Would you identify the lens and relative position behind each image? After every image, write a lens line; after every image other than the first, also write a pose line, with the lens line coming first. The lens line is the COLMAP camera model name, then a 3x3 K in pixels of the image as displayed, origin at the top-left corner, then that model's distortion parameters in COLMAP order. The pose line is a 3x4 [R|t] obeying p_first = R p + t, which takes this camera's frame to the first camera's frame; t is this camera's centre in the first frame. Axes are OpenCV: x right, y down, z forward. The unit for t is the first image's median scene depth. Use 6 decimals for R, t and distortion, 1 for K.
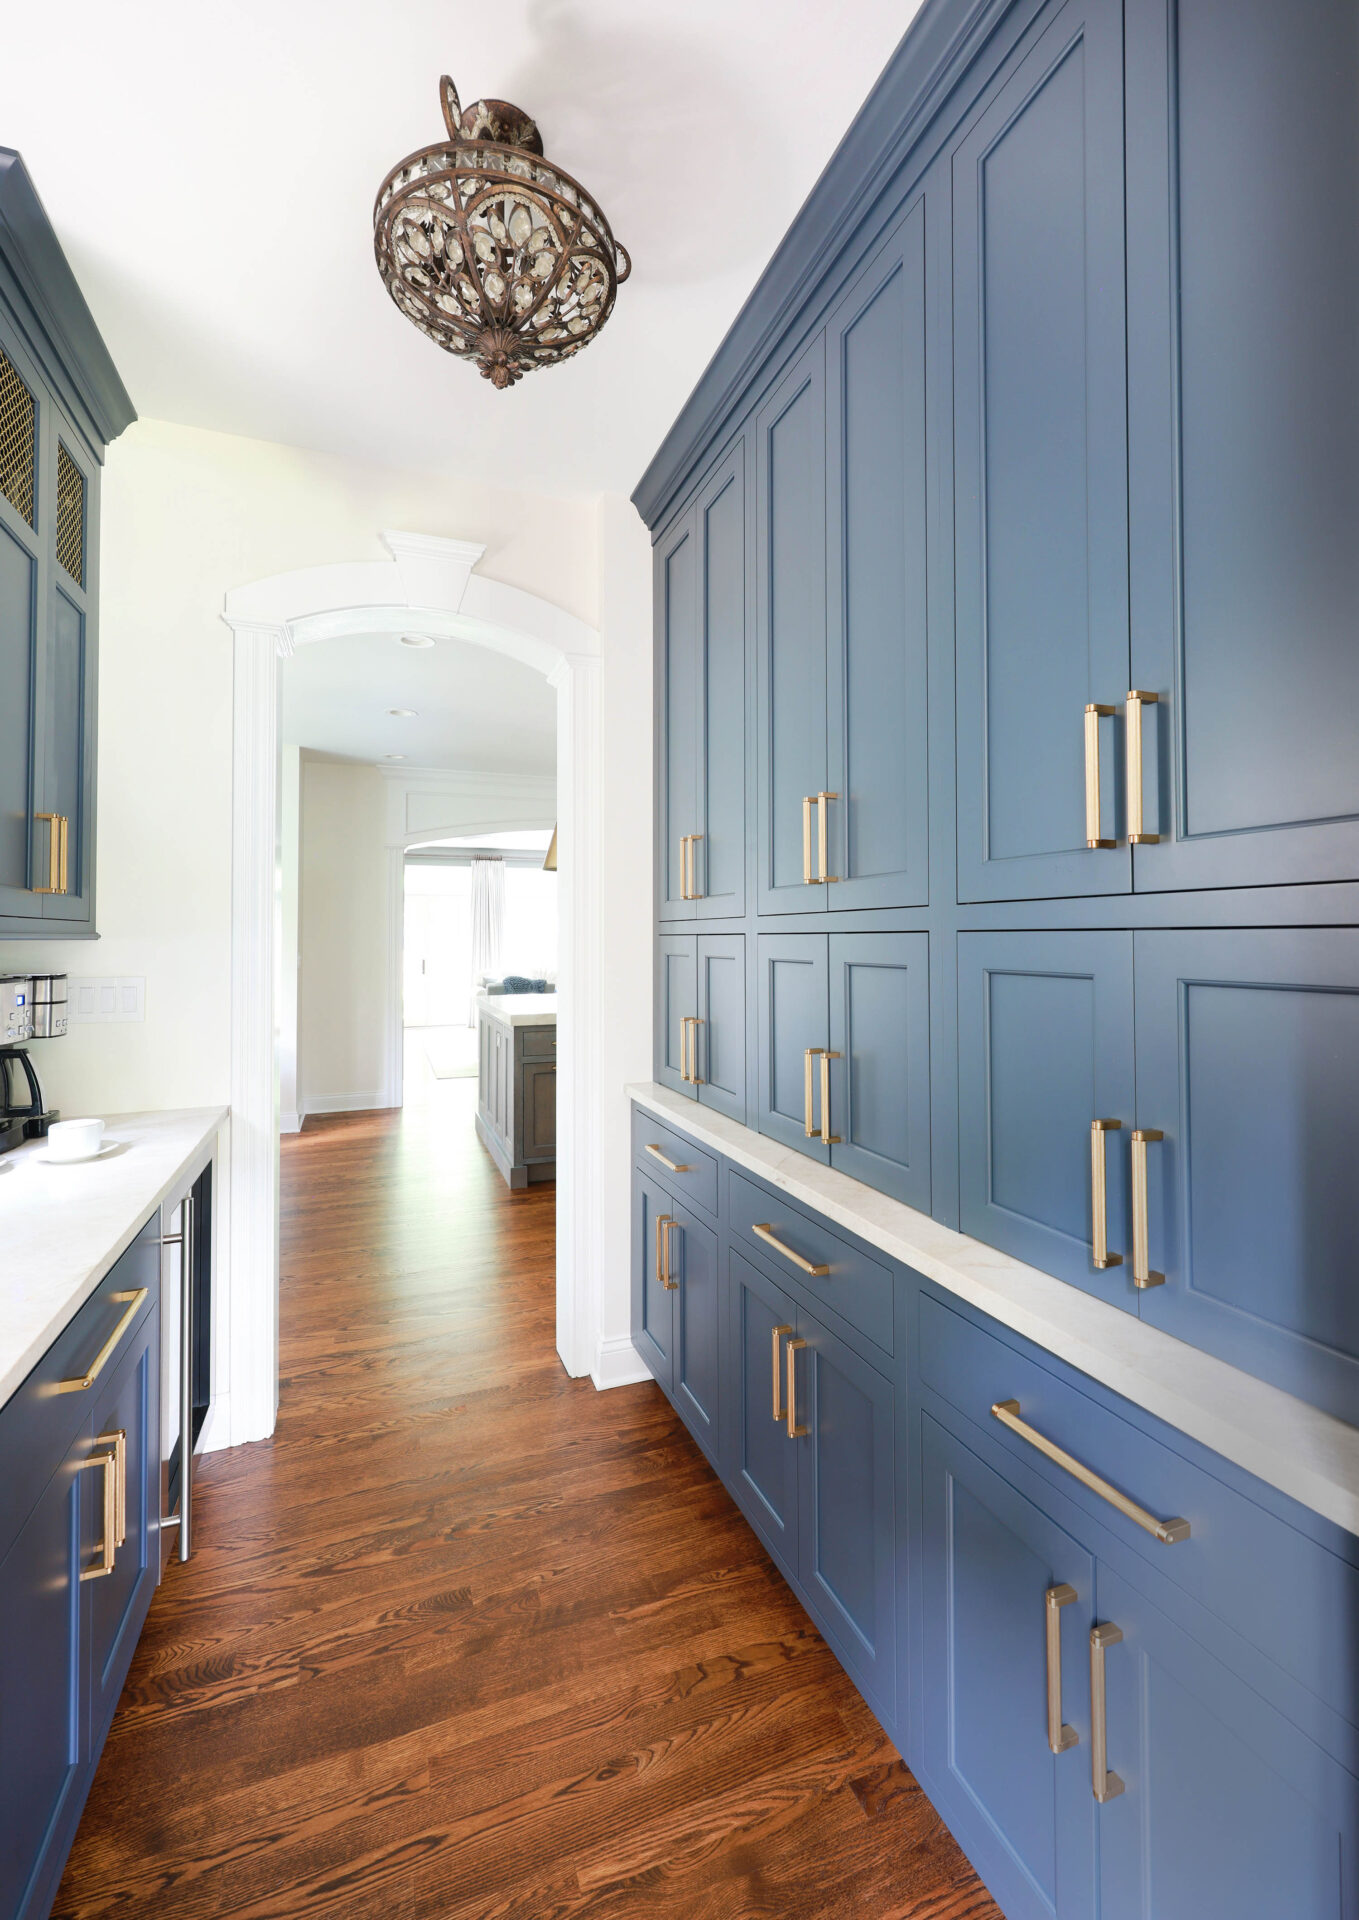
lens RADIAL K [[857.3, 0, 724.9], [0, 857.3, 905.7], [0, 0, 1]] dist [0.000986, -0.000367]
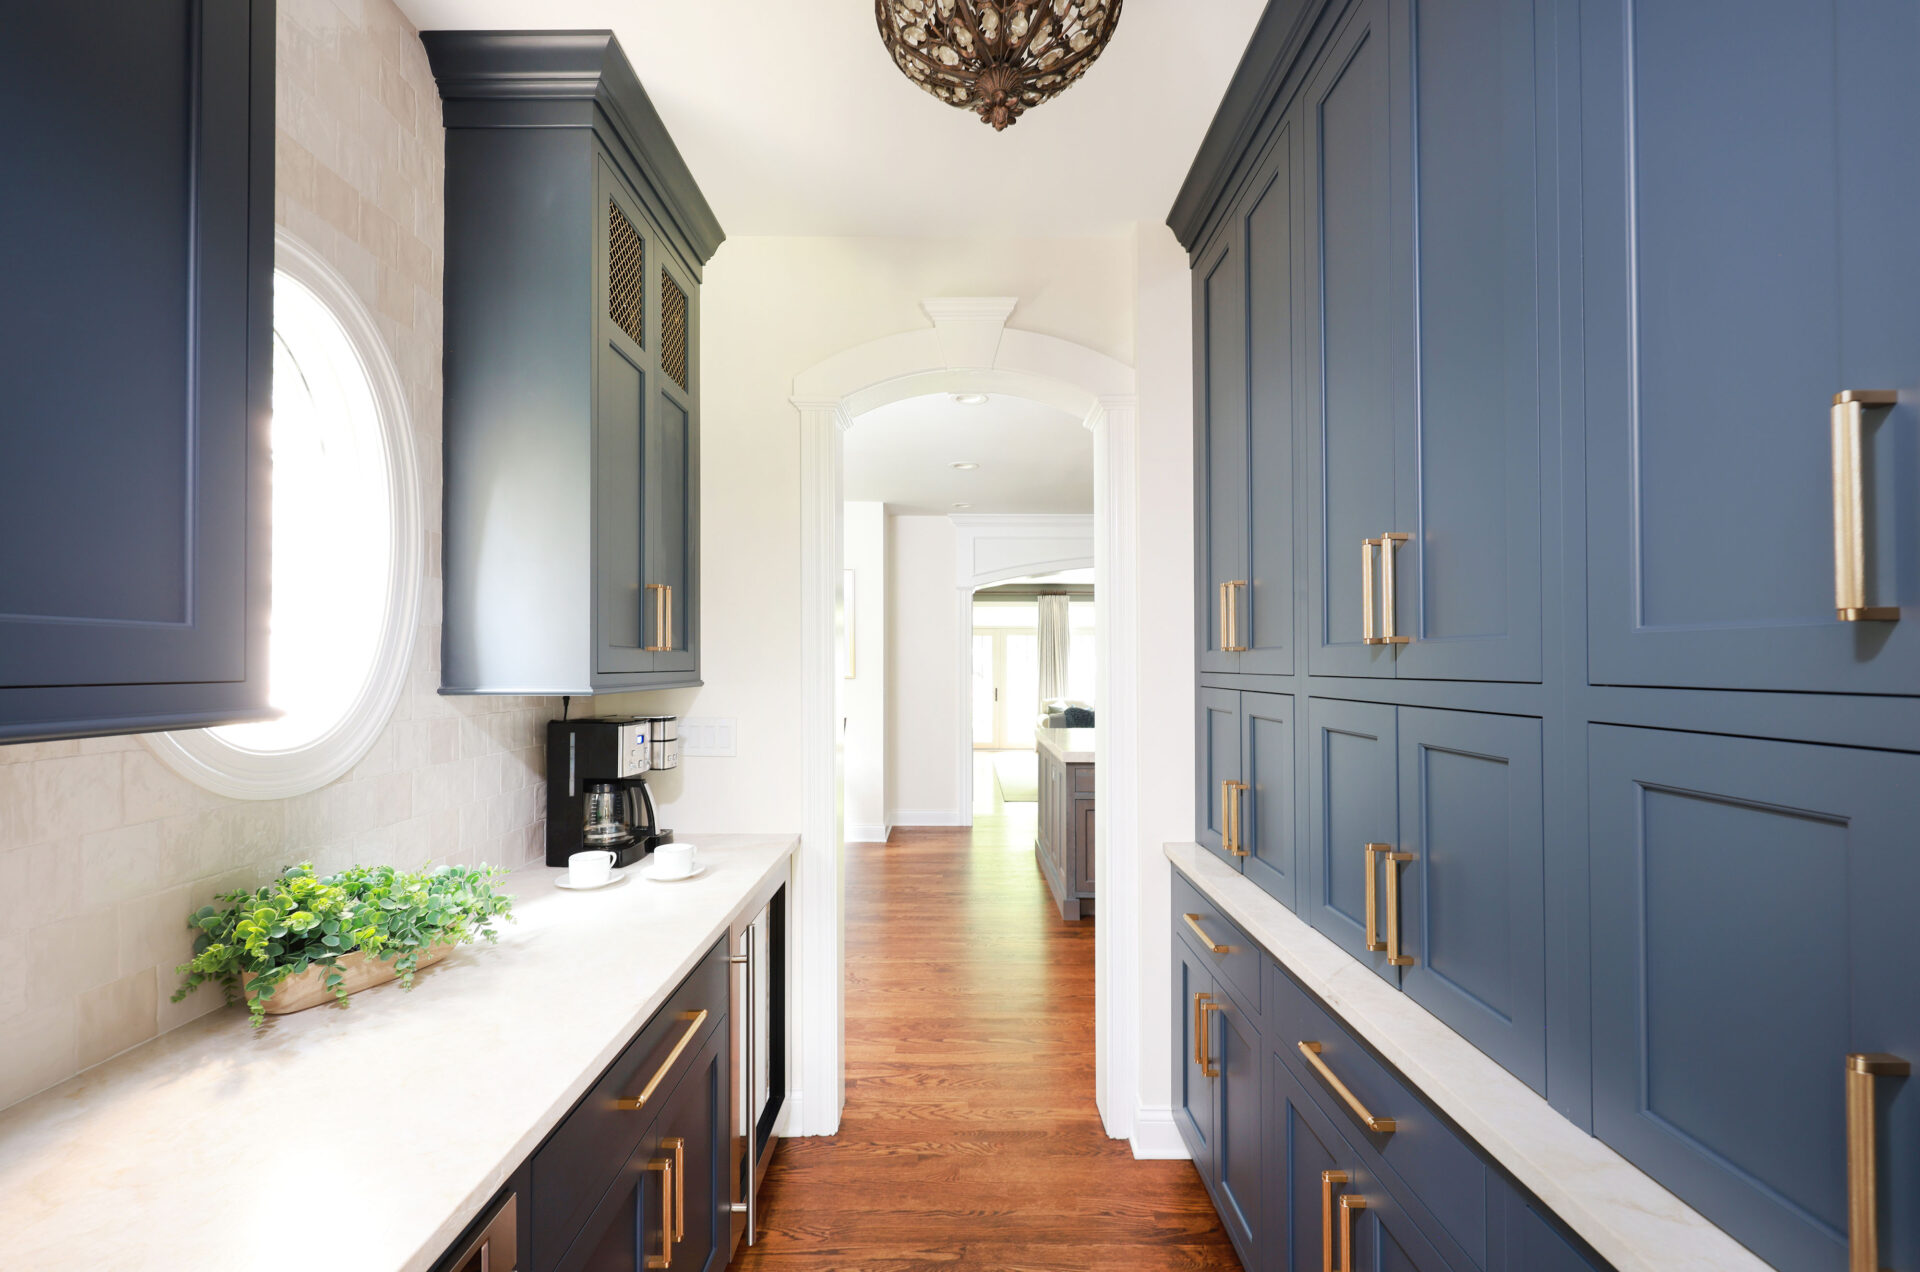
lens RADIAL K [[820.6, 0, 950.3], [0, 820.6, 638.6], [0, 0, 1]] dist [-0.002572, 0.000319]
pose [[0.919140, -0.002703, -0.393923, 0.030546], [0.005345, 0.999970, 0.005611, -0.030839], [0.393896, -0.007263, 0.919126, 0.095818]]
